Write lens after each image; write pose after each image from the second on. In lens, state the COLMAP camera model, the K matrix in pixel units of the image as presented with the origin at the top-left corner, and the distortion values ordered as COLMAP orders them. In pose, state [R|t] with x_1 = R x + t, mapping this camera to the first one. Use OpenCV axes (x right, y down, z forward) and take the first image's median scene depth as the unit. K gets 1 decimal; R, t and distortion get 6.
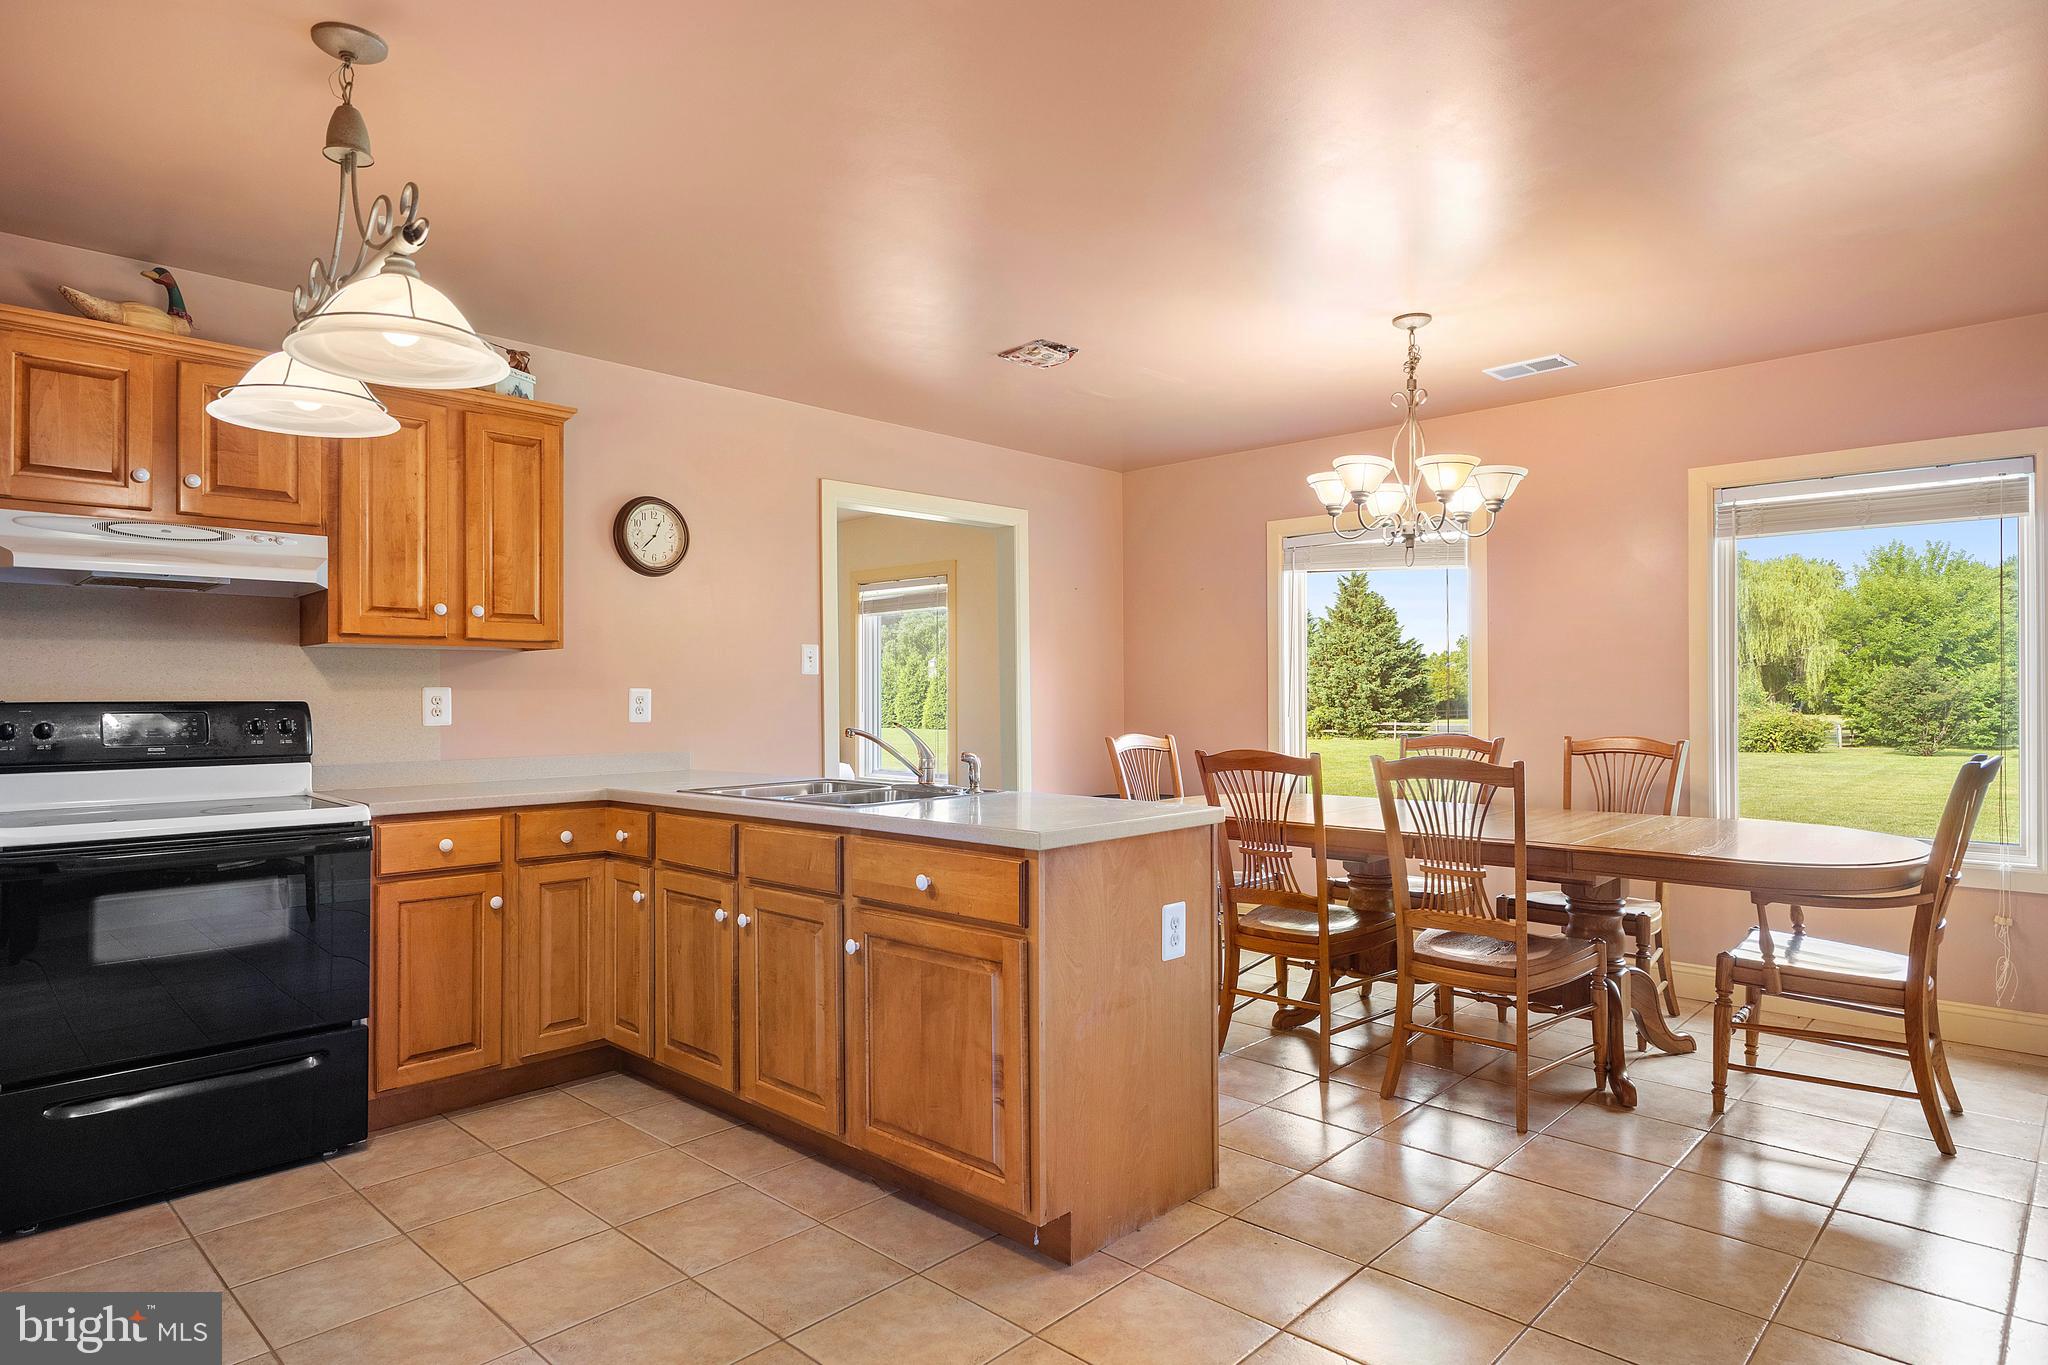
lens RADIAL K [[1150.8, 0, 1005.0], [0, 1150.8, 659.5], [0, 0, 1]] dist [0.000052, -0.006084]
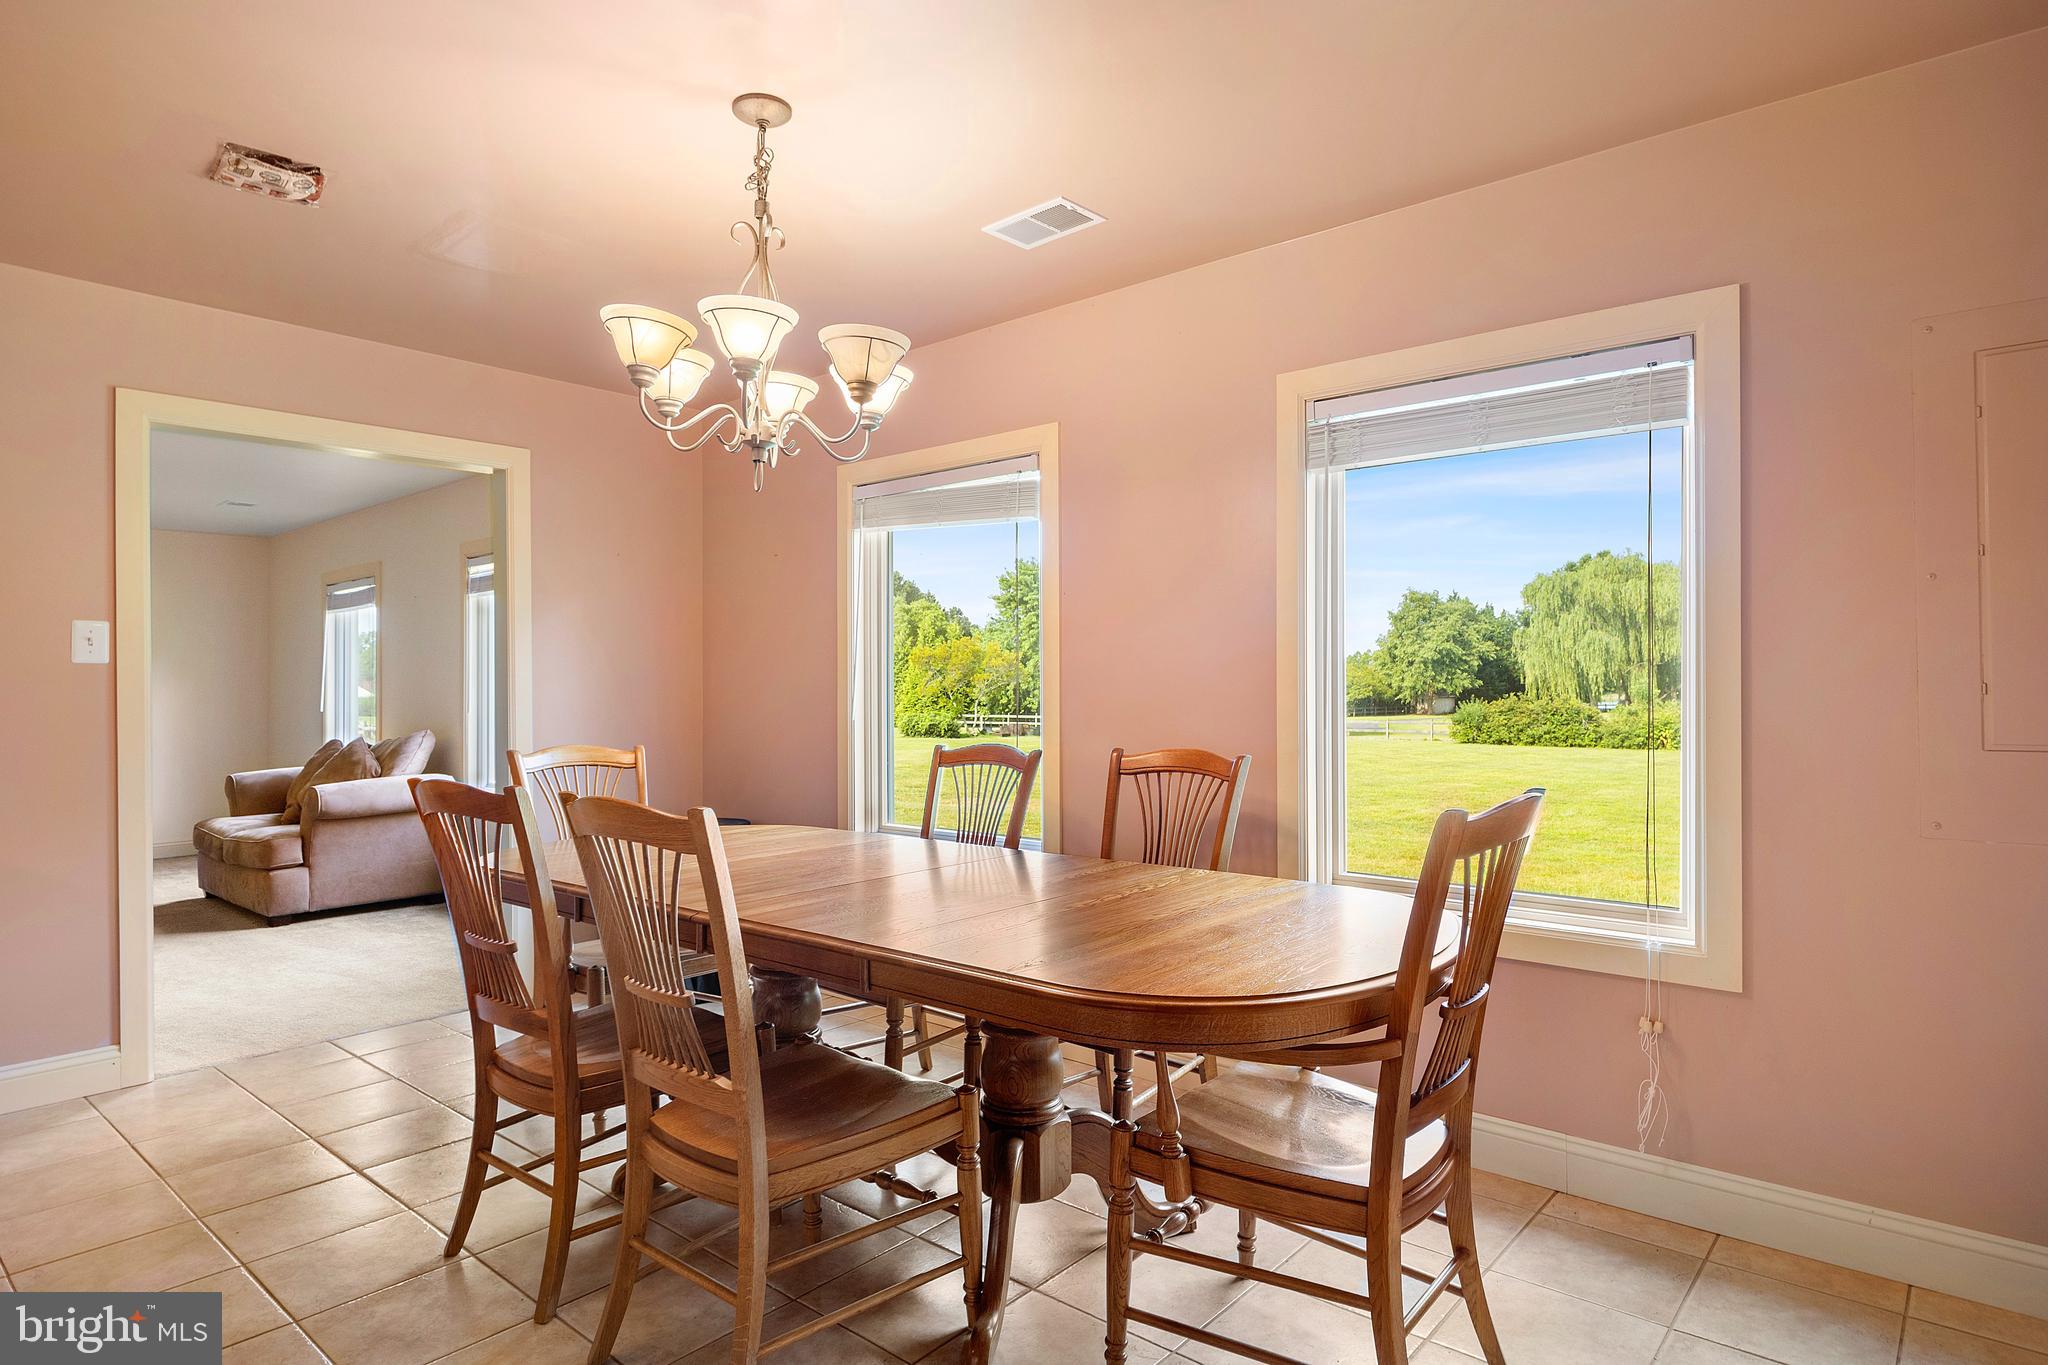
lens RADIAL K [[1150.8, 0, 997.3], [0, 1150.8, 657.7], [0, 0, 1]] dist [0.000052, -0.006084]
pose [[0.998409, 0.000839, 0.056383, 0.456864], [-0.000815, 1.000000, -0.000436, 0.012979], [-0.056383, 0.000390, 0.998409, 0.353438]]
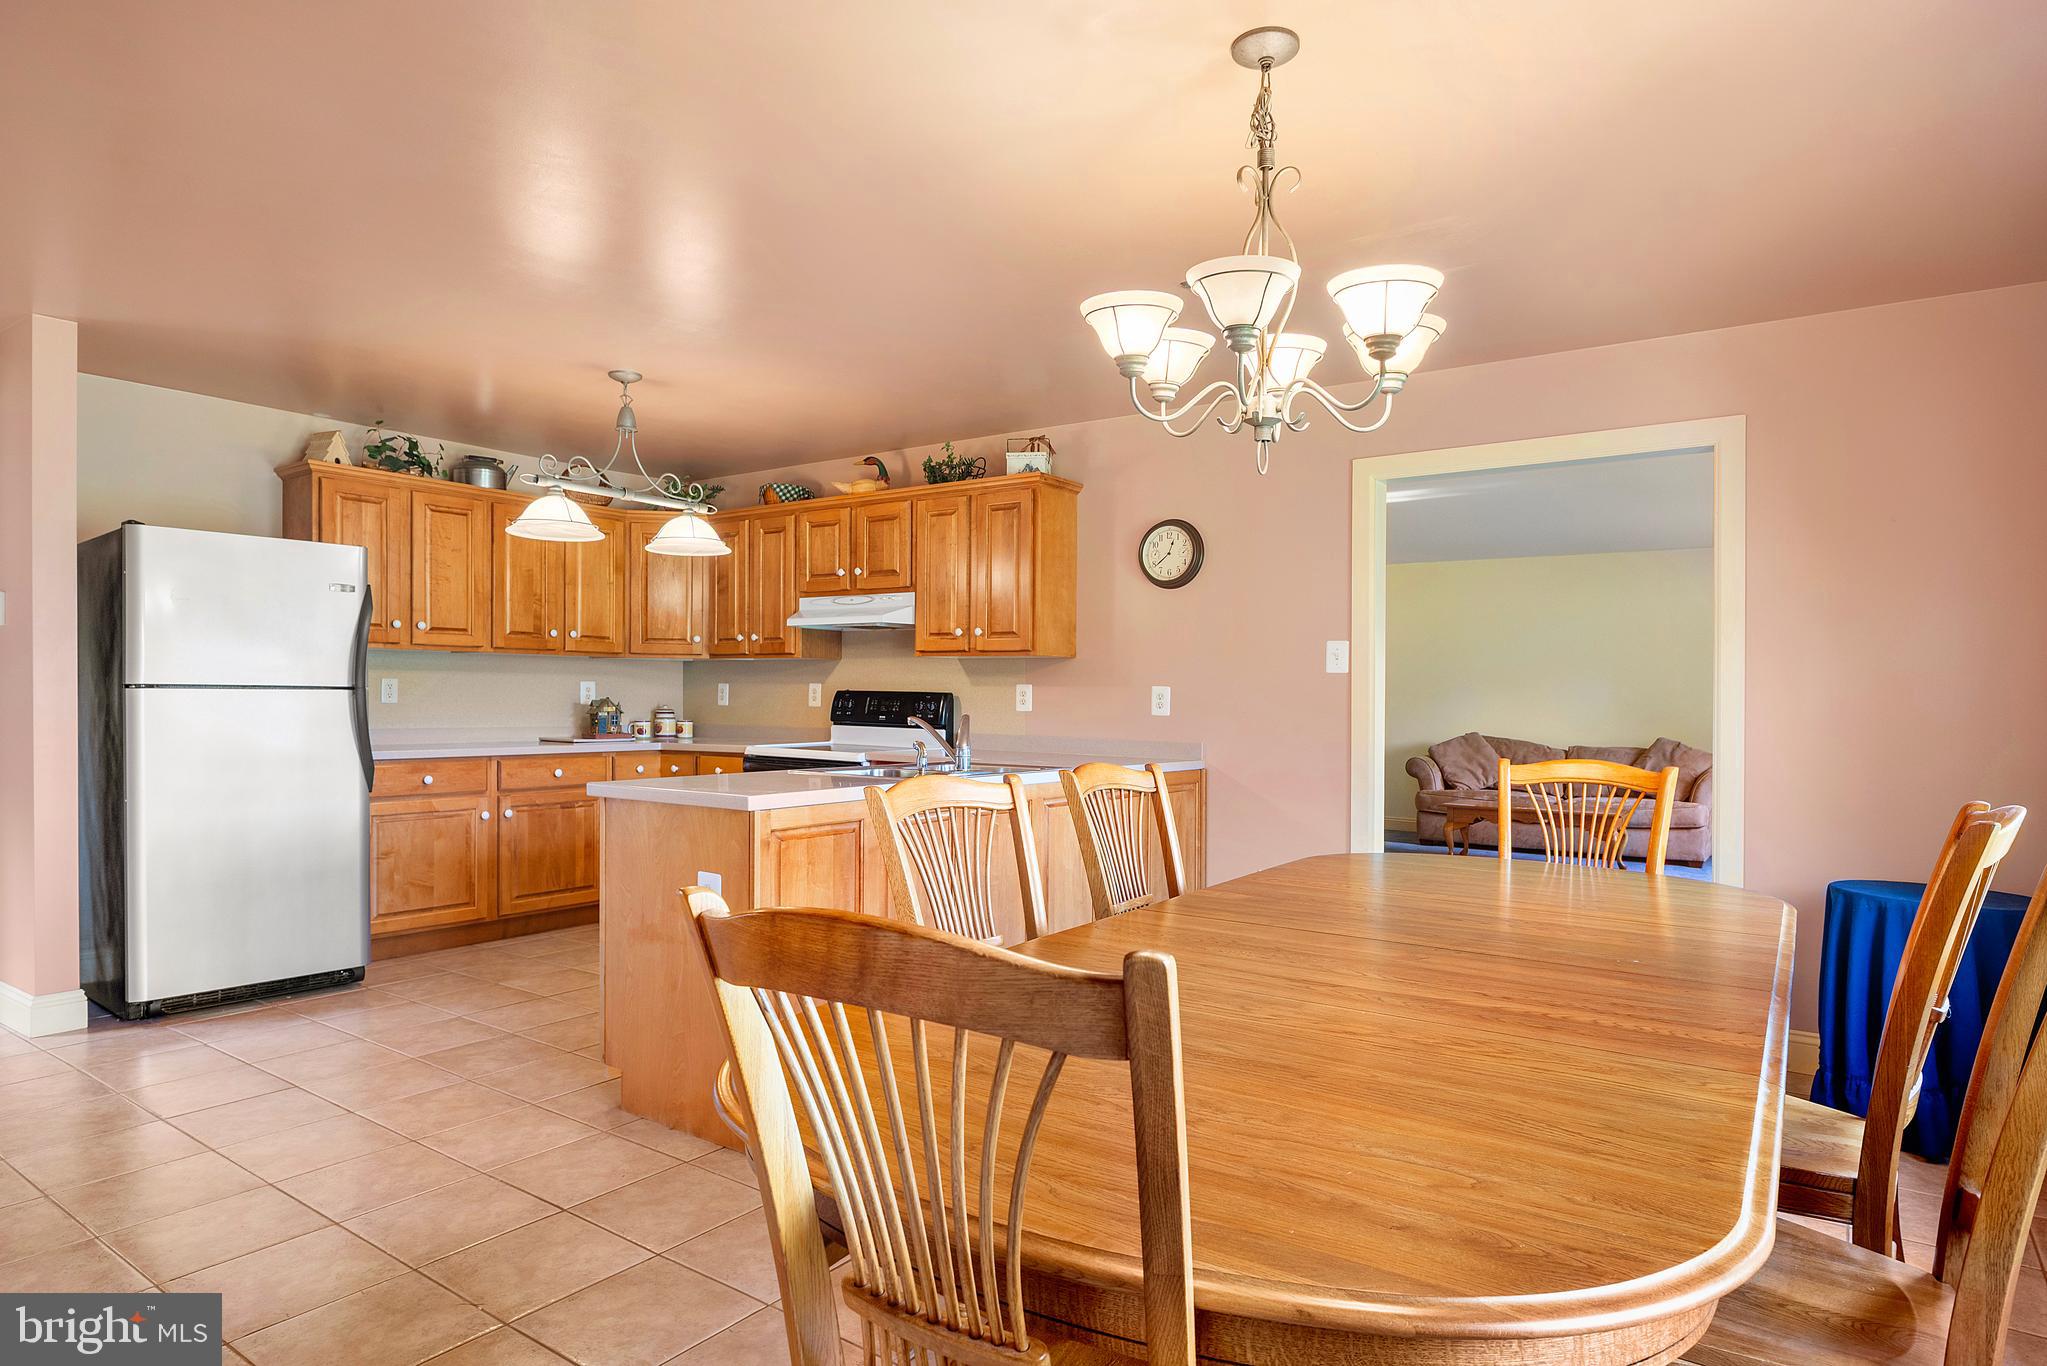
lens RADIAL K [[1150.2, 0, 1049.9], [0, 1150.2, 660.5], [0, 0, 1]] dist [0.000052, -0.006084]
pose [[0.156502, -0.017926, -0.987515, 0.936955], [0.012865, 0.999787, -0.016110, 0.018097], [0.987594, -0.010183, 0.156700, 0.820583]]
